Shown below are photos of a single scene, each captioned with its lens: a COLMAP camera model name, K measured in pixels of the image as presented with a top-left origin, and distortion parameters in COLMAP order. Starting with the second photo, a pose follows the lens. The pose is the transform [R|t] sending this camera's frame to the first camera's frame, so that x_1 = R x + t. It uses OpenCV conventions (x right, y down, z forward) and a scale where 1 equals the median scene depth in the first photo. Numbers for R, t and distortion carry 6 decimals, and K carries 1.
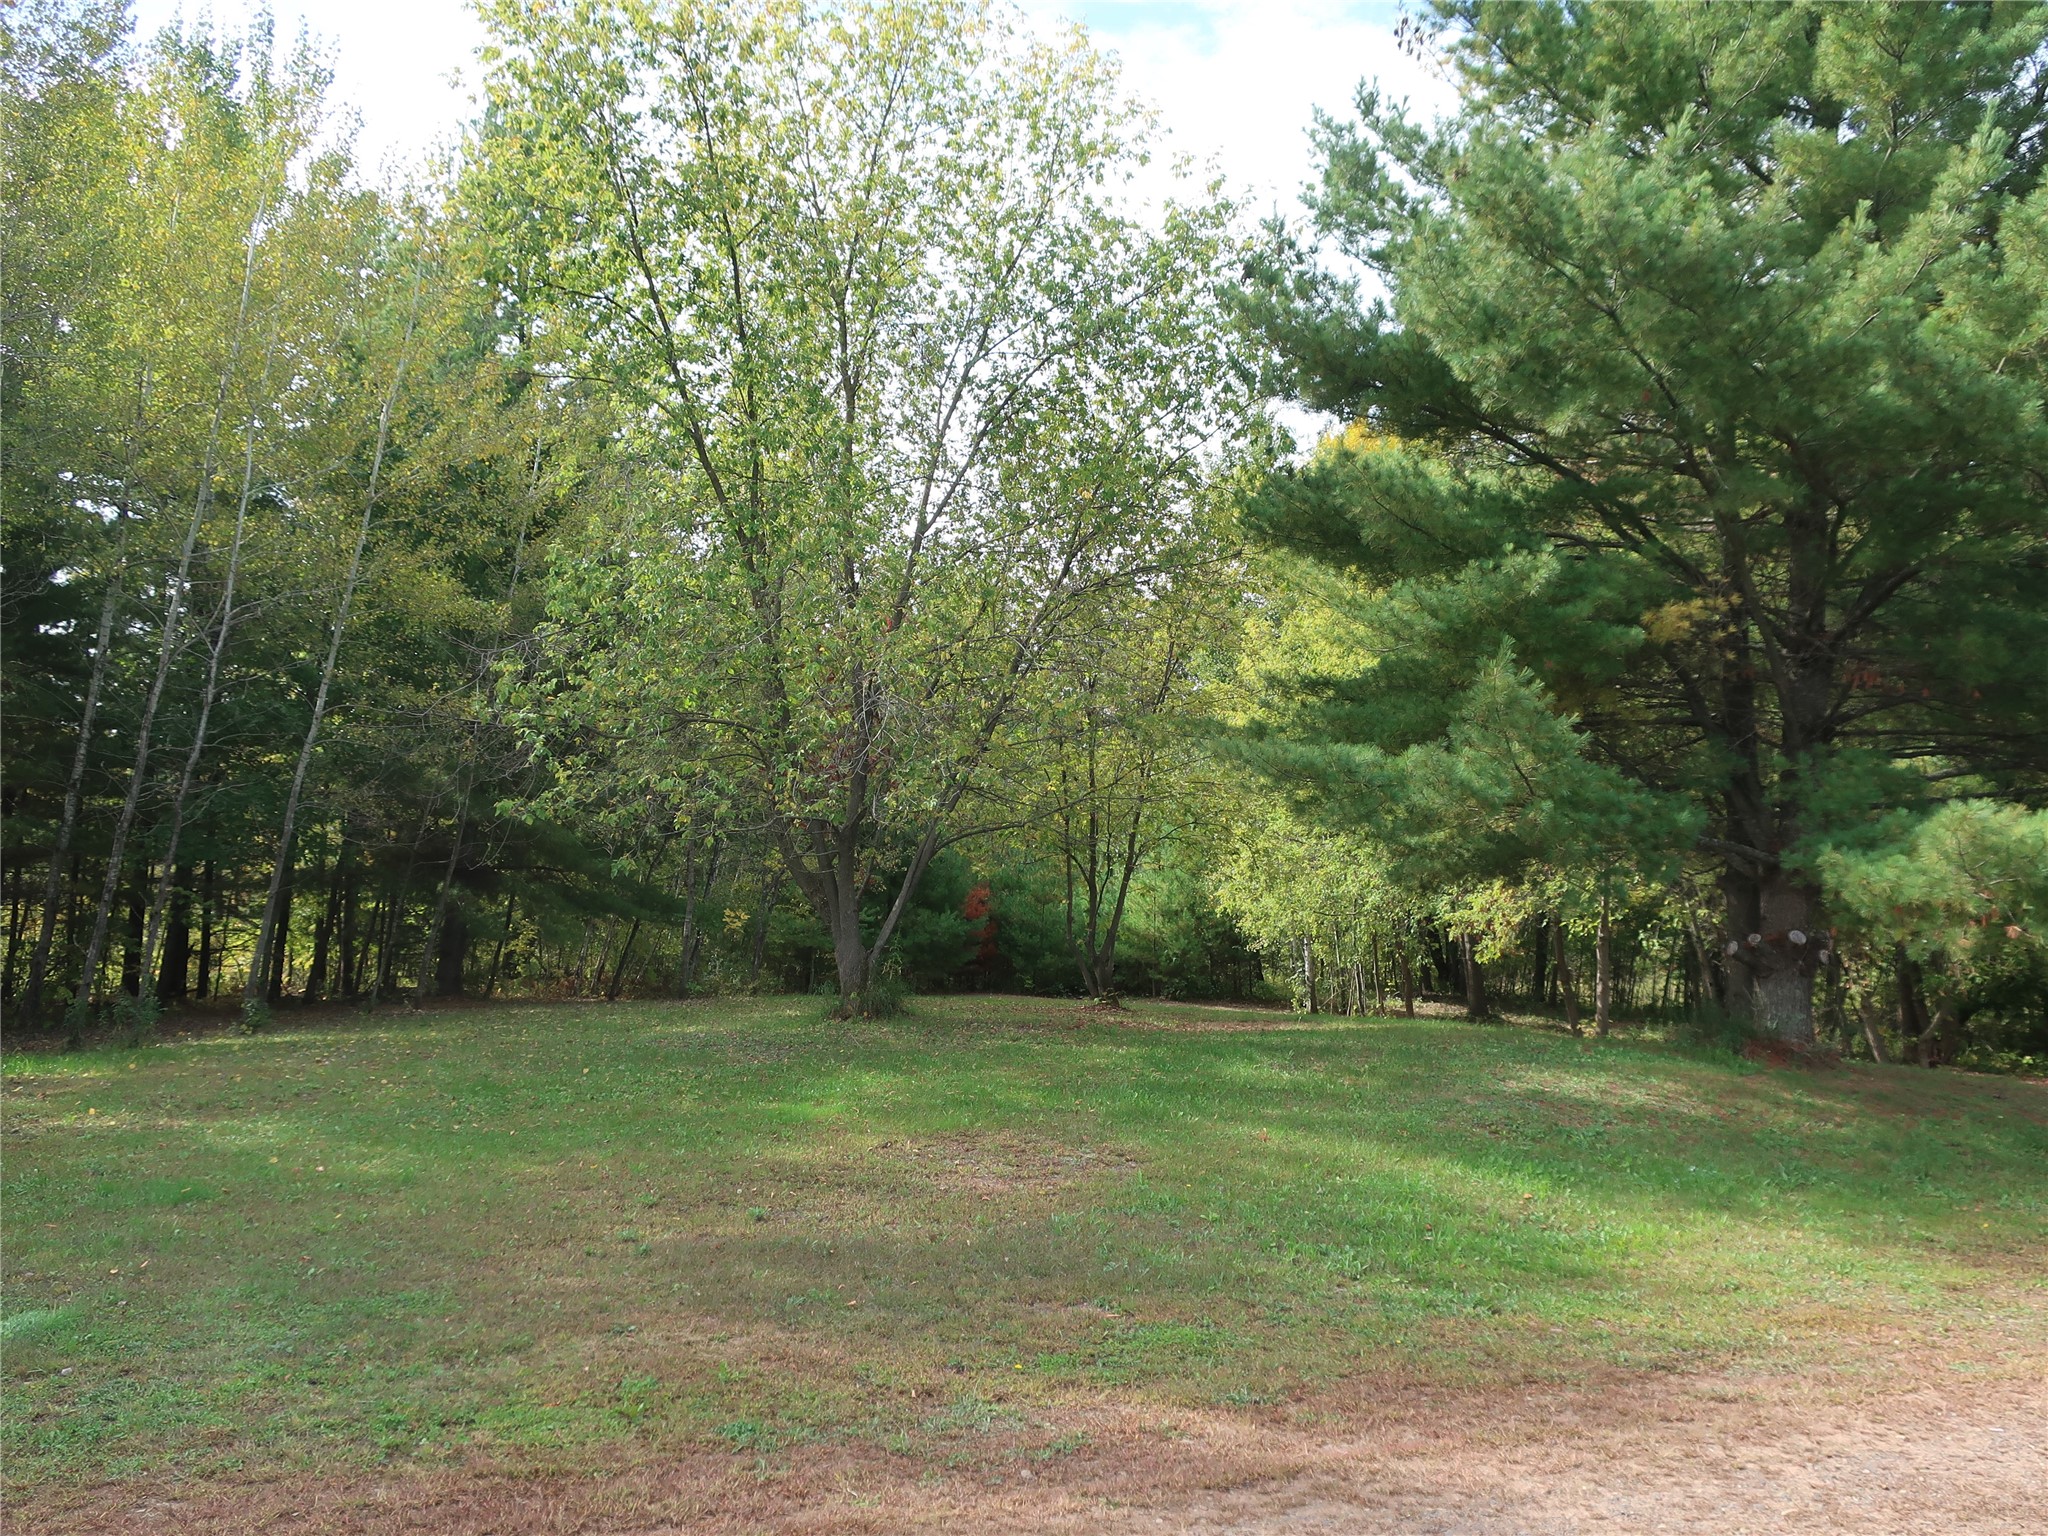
lens RADIAL K [[1833.2, 0, 1024.0], [0, 1833.2, 768.0], [0, 0, 1]] dist [0.003328, 0.006980]
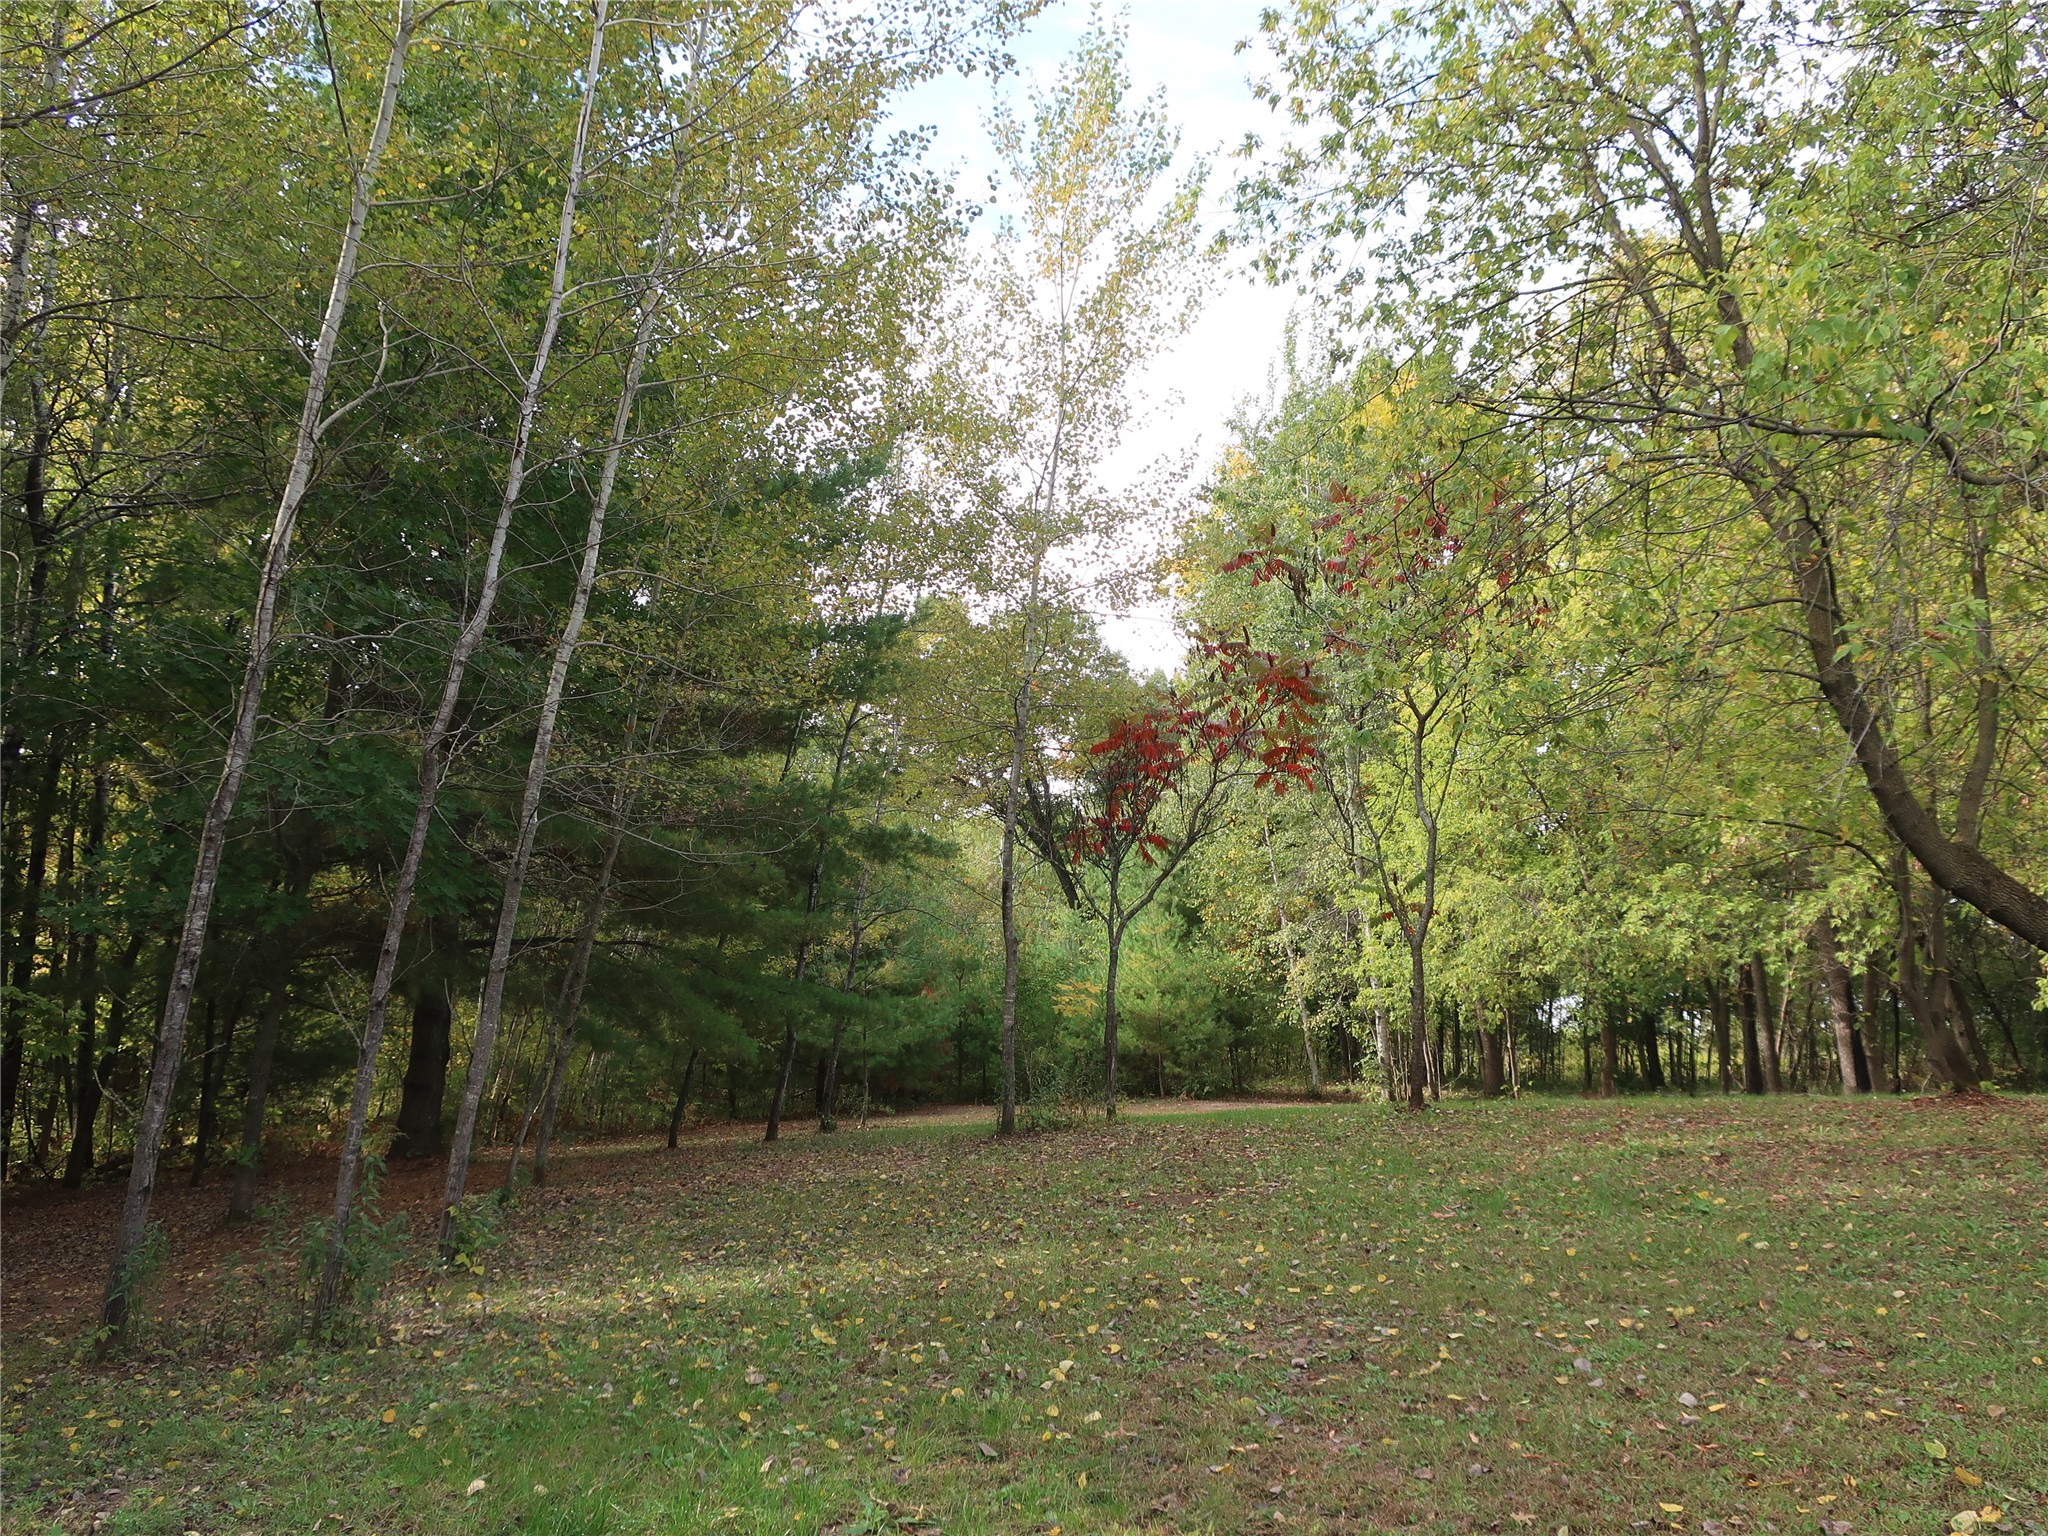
lens RADIAL K [[1833.2, 0, 1024.0], [0, 1833.2, 768.0], [0, 0, 1]] dist [0.003328, 0.006980]
pose [[0.961885, -0.015697, 0.273002, -0.226869], [0.030366, 0.998308, -0.049590, 0.024350], [-0.271762, 0.055990, 0.960735, 0.287193]]
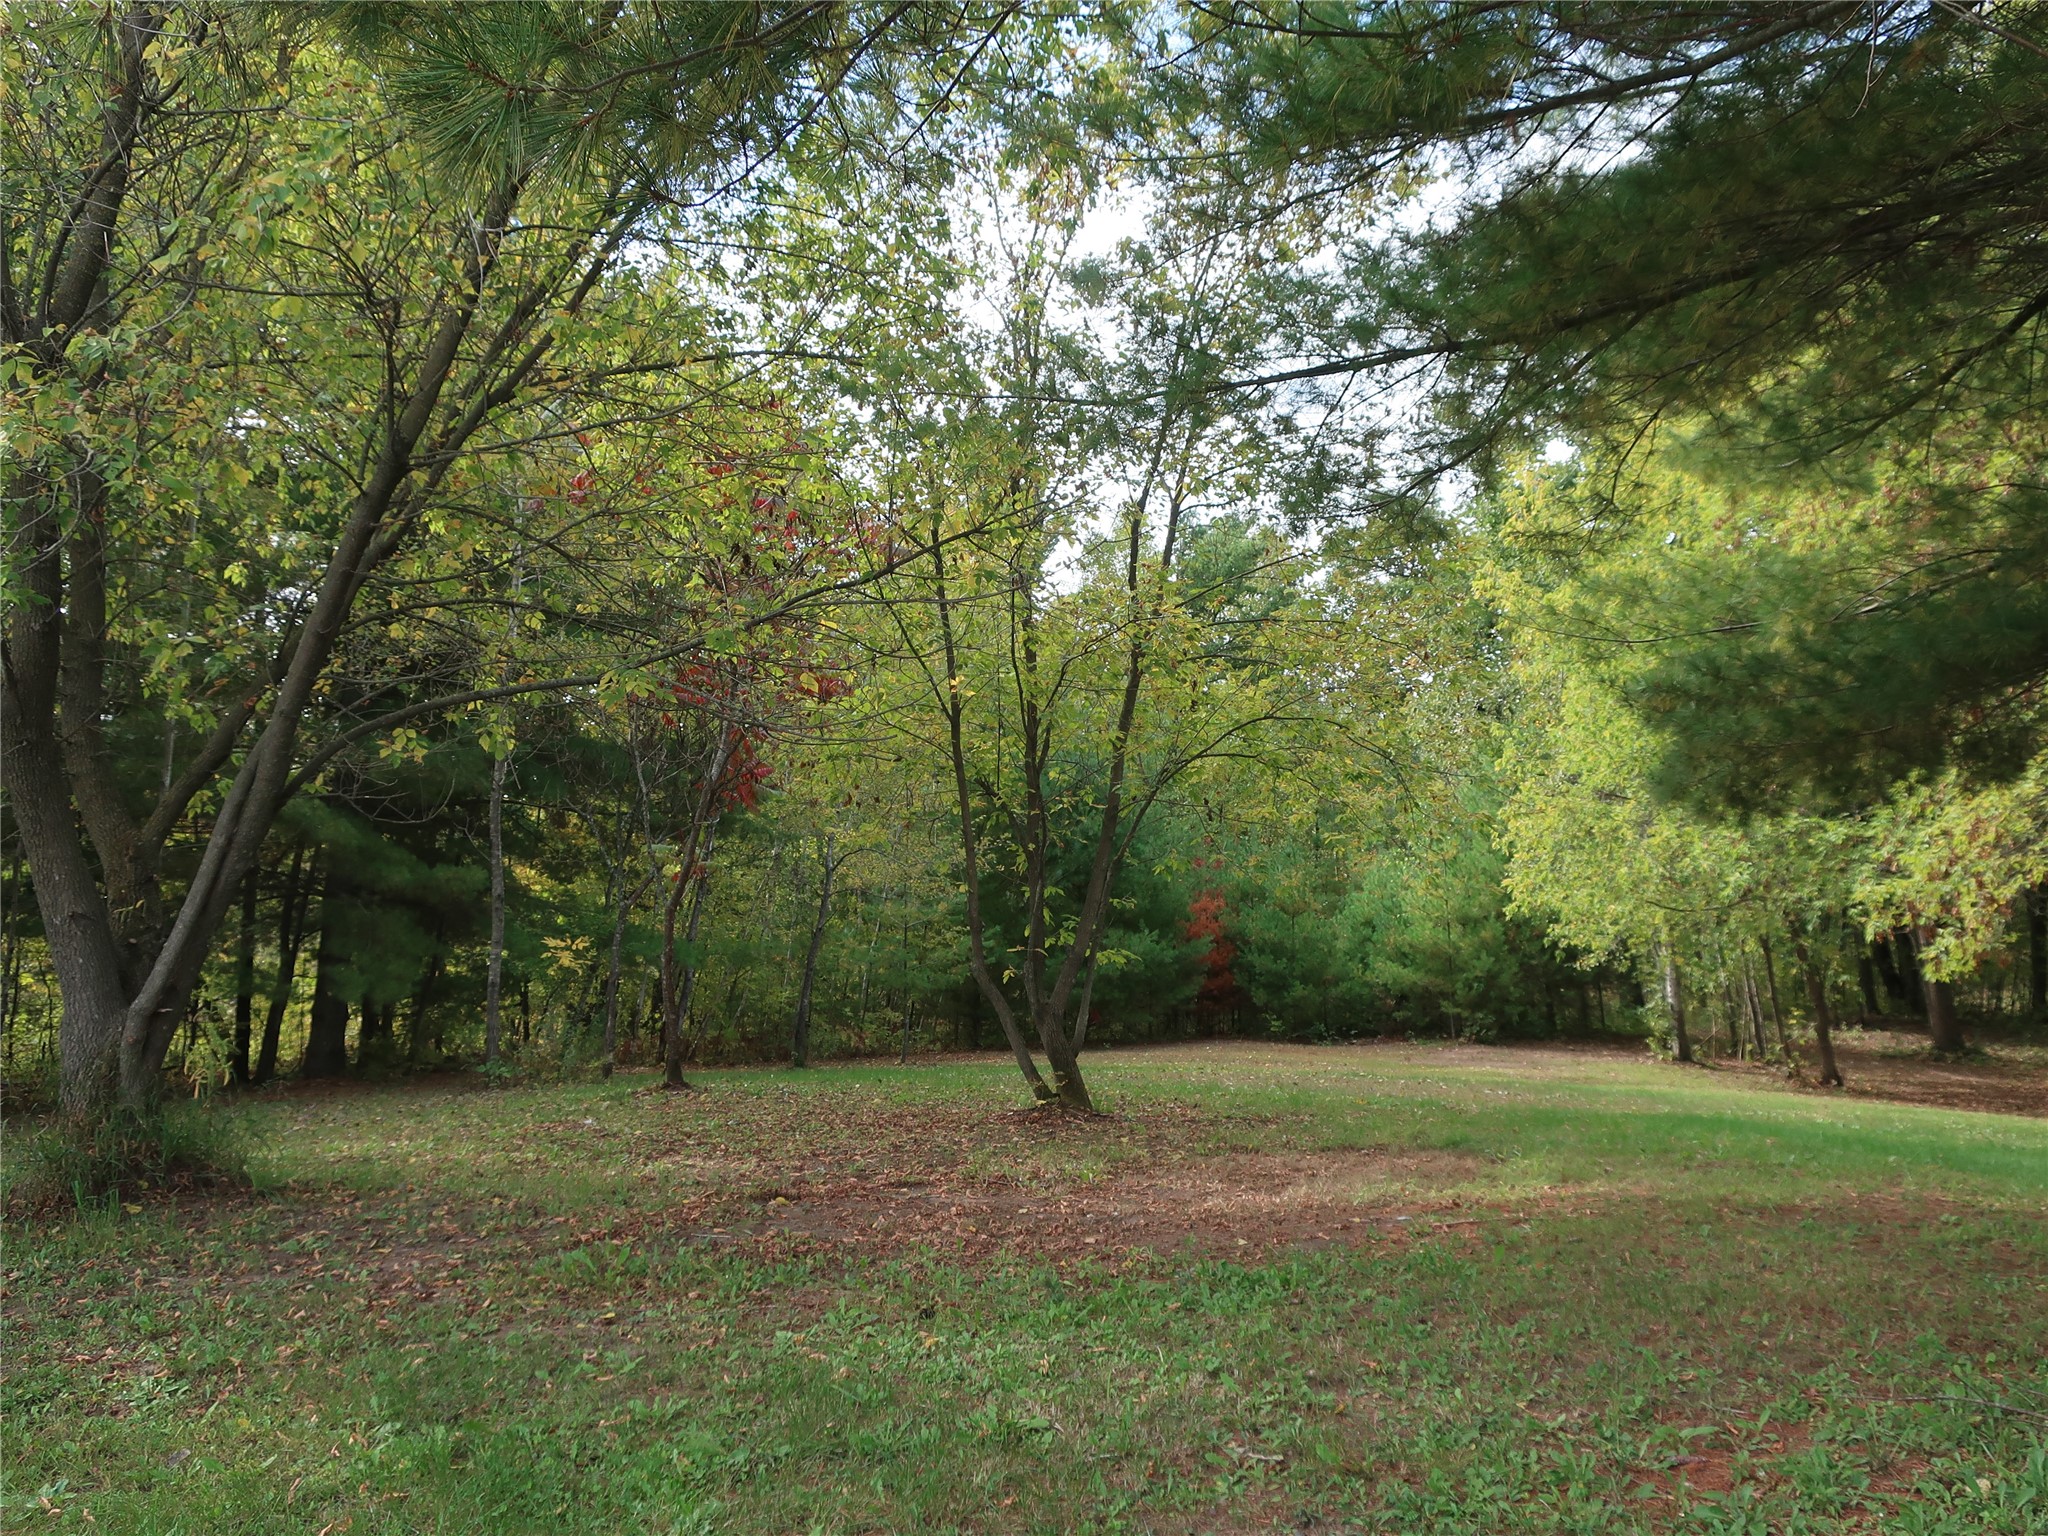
lens RADIAL K [[1833.2, 0, 1024.0], [0, 1833.2, 768.0], [0, 0, 1]] dist [0.003328, 0.006980]
pose [[0.974282, -0.060821, -0.216971, 0.078664], [0.057378, 0.998107, -0.022137, 0.029489], [0.217907, 0.009118, 0.975927, 0.301345]]
